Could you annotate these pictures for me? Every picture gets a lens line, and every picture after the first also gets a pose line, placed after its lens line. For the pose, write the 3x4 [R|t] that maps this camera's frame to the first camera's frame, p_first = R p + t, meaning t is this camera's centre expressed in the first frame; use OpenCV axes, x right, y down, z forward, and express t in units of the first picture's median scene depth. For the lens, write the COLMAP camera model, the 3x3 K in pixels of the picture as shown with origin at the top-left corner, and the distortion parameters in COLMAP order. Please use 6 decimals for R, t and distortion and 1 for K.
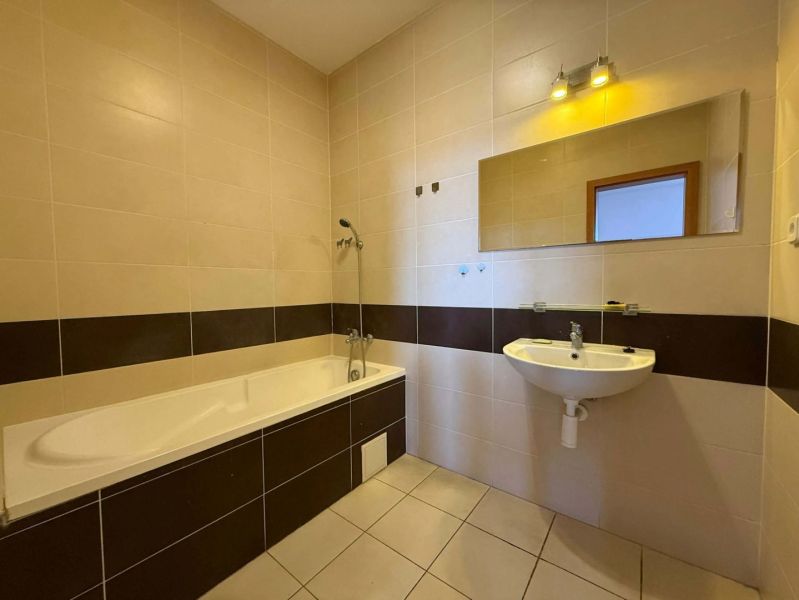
lens RADIAL K [[318.3, 0, 398.1], [0, 318.3, 300.8], [0, 0, 1]] dist [0.000181, -0.000156]
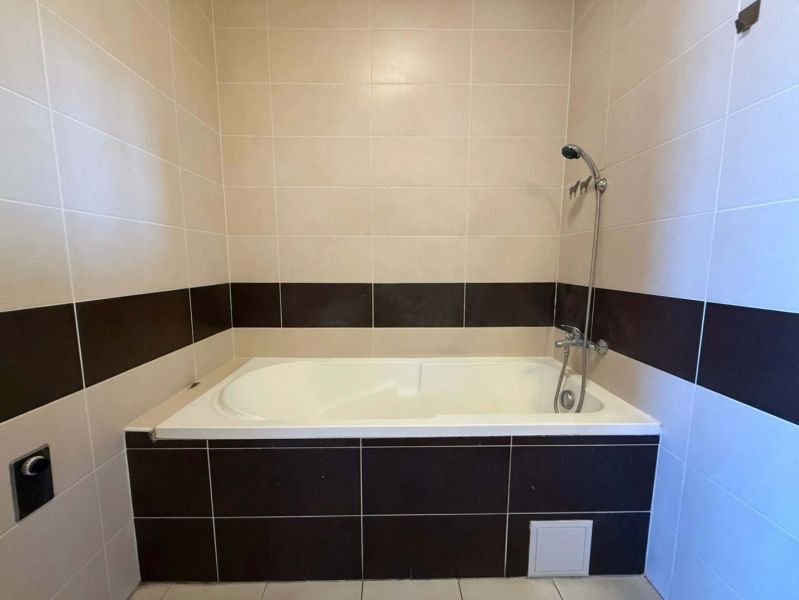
lens RADIAL K [[318.3, 0, 398.1], [0, 318.3, 300.8], [0, 0, 1]] dist [0.000181, -0.000156]
pose [[0.628907, 0.109165, -0.769779, 0.124397], [-0.040286, 0.993339, 0.107955, -0.015989], [0.776436, -0.036882, 0.629115, 0.360747]]
